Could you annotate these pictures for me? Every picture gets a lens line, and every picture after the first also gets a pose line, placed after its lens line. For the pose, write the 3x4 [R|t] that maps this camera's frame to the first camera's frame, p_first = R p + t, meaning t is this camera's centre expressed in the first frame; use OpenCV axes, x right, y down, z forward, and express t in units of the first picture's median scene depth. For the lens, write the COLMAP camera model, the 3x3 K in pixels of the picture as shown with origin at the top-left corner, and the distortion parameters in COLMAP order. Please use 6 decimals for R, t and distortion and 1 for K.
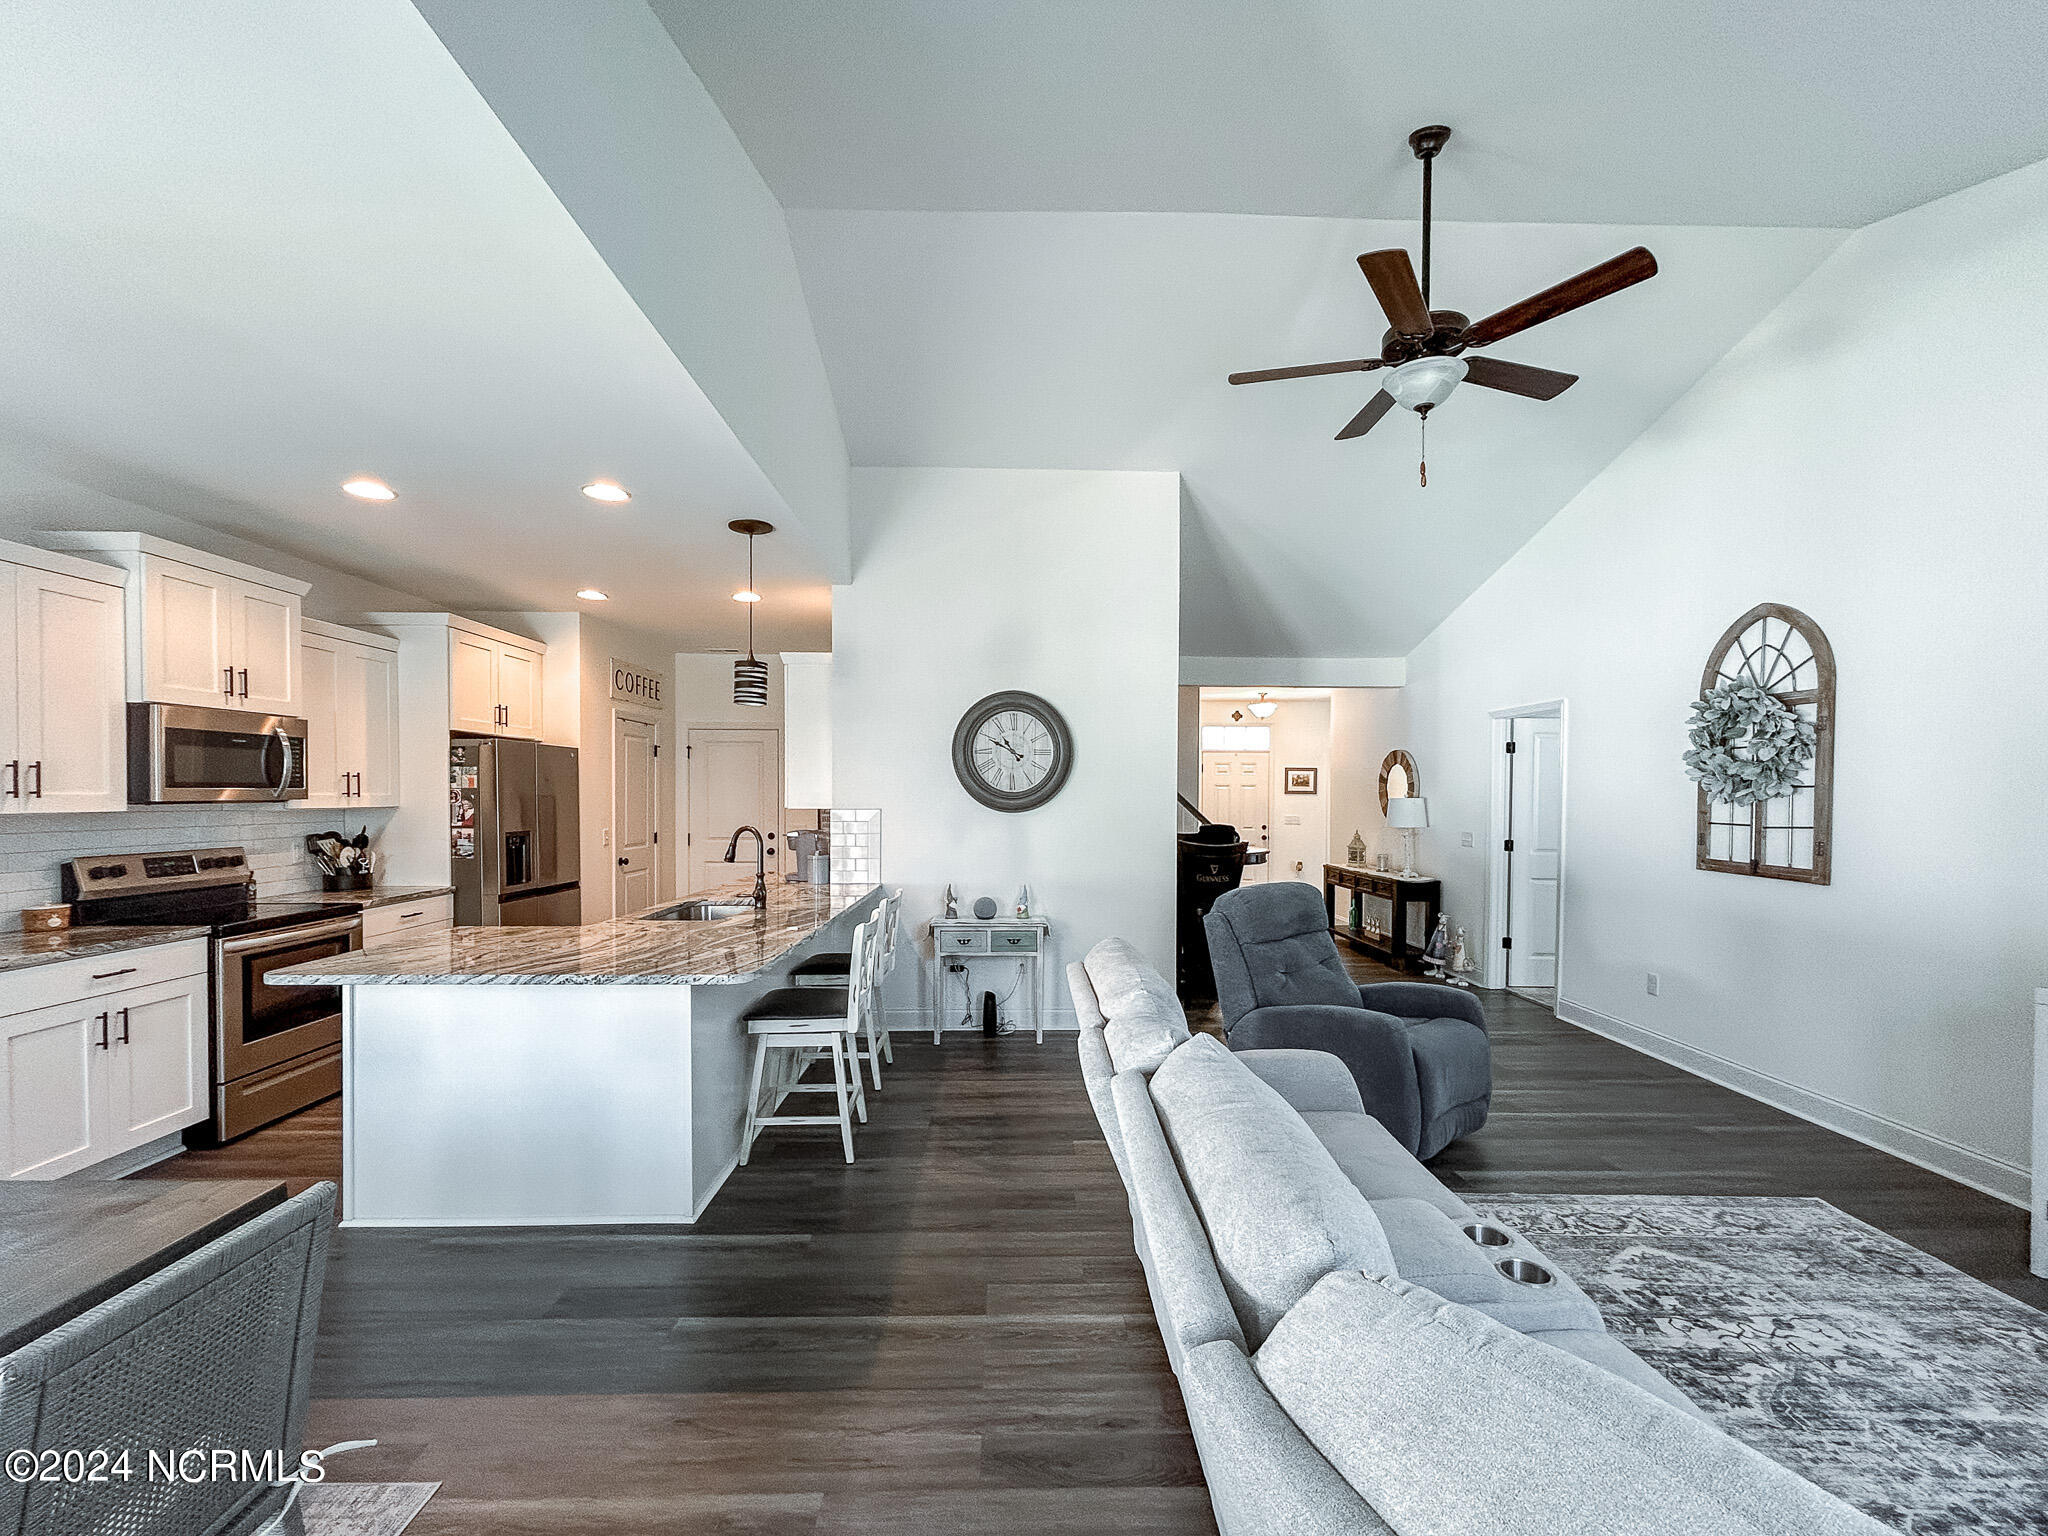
lens RADIAL K [[837.2, 0, 1043.6], [0, 837.2, 815.8], [0, 0, 1]] dist [-0.002076, -0.000520]
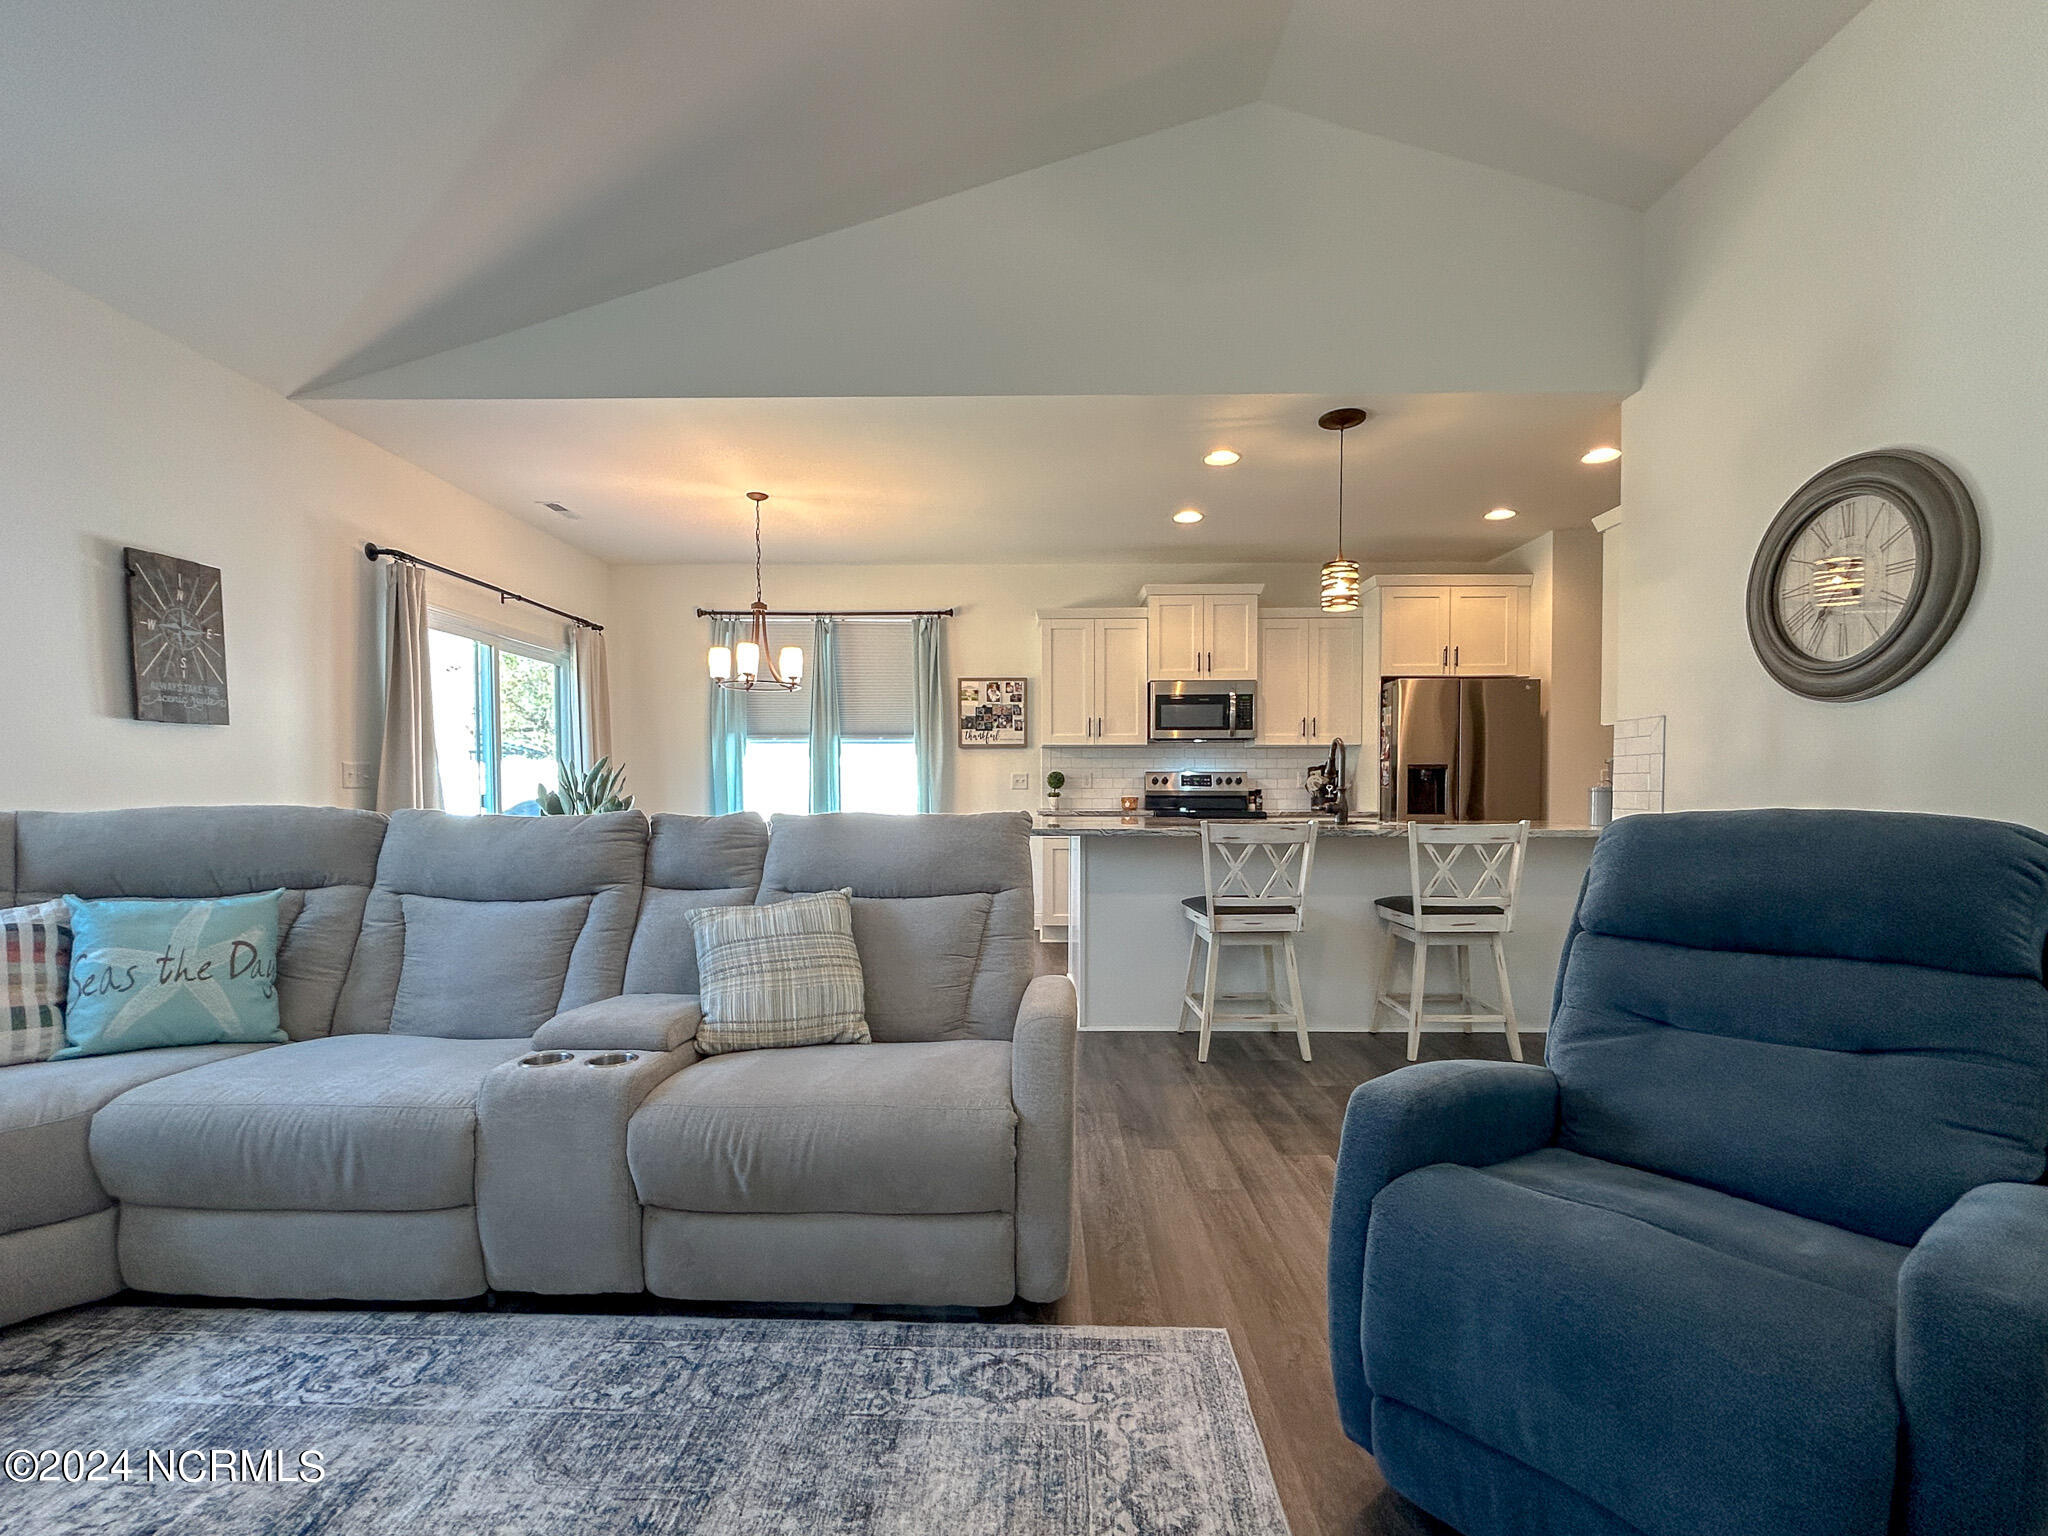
lens RADIAL K [[898.9, 0, 1017.2], [0, 898.9, 817.4], [0, 0, 1]] dist [0.002790, -0.000693]
pose [[-0.046784, 0.031854, -0.998397, 0.776446], [-0.019827, 0.999265, 0.032811, 0.085108], [0.998708, 0.021330, -0.046118, 0.757823]]
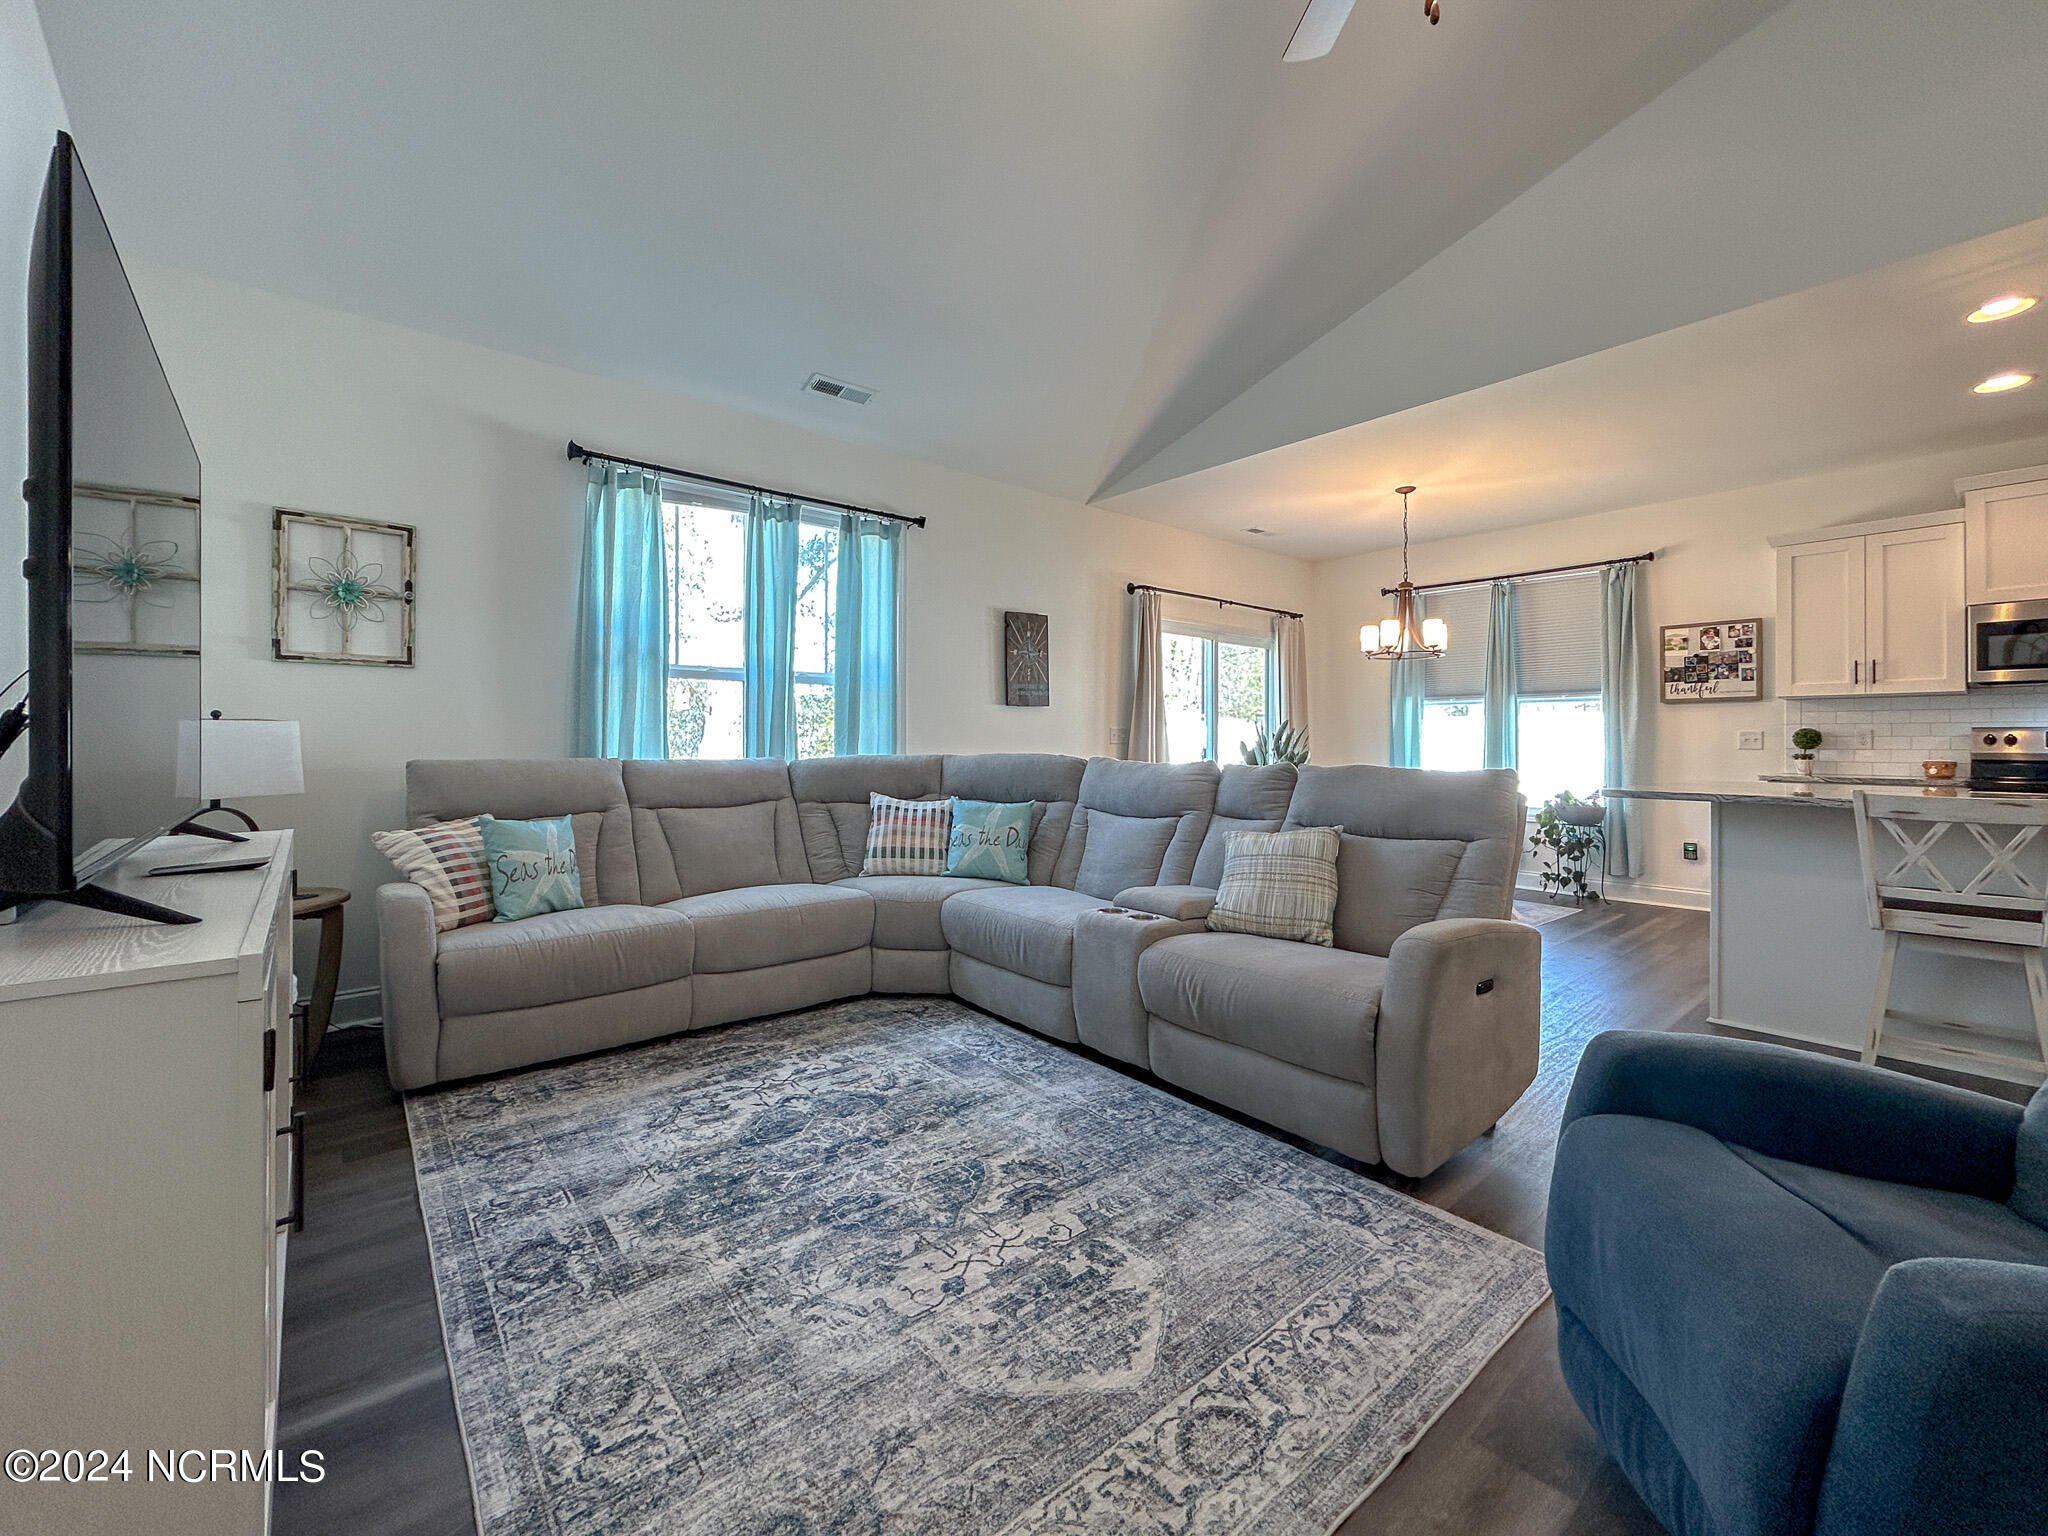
lens RADIAL K [[837.2, 0, 1021.2], [0, 837.2, 739.1], [0, 0, 1]] dist [-0.002076, -0.000520]
pose [[-0.782324, -0.009115, -0.622805, 0.833389], [-0.019641, 0.999757, 0.010040, 0.079845], [0.622562, 0.020087, -0.782313, 1.025485]]
